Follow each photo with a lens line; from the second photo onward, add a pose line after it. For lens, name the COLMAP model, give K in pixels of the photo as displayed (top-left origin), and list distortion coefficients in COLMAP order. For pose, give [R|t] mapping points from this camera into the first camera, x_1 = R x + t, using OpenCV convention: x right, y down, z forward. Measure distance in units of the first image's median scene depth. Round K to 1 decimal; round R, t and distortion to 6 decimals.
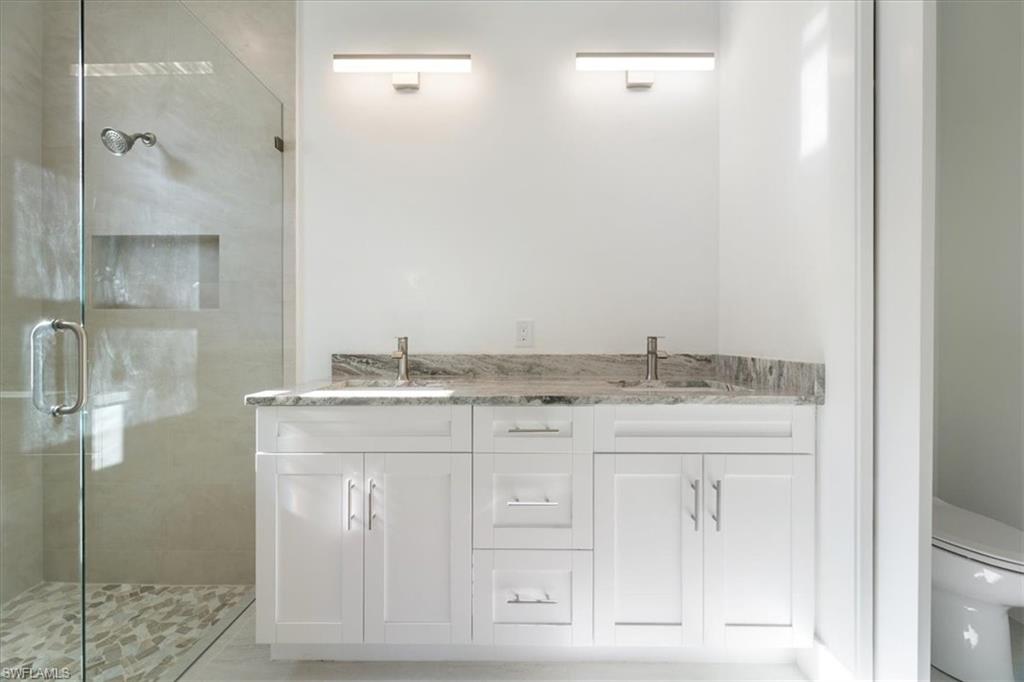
lens RADIAL K [[410.9, 0, 508.4], [0, 410.9, 335.1], [0, 0, 1]] dist [0.000367, -0.000219]
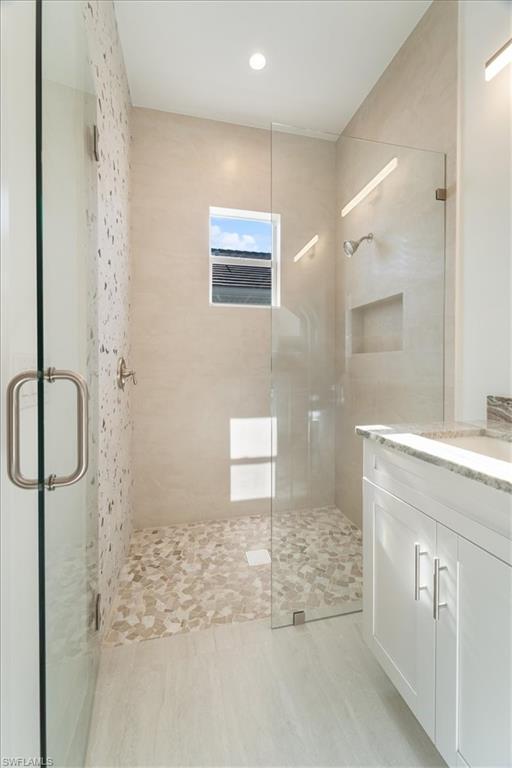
lens RADIAL K [[311.6, 0, 237.2], [0, 311.6, 367.6], [0, 0, 1]] dist [0.002095, -0.000076]
pose [[0.238400, 0.007251, -0.971140, 0.110894], [-0.000488, 0.999973, 0.007346, -0.021042], [0.971167, -0.001278, 0.238397, 0.298561]]
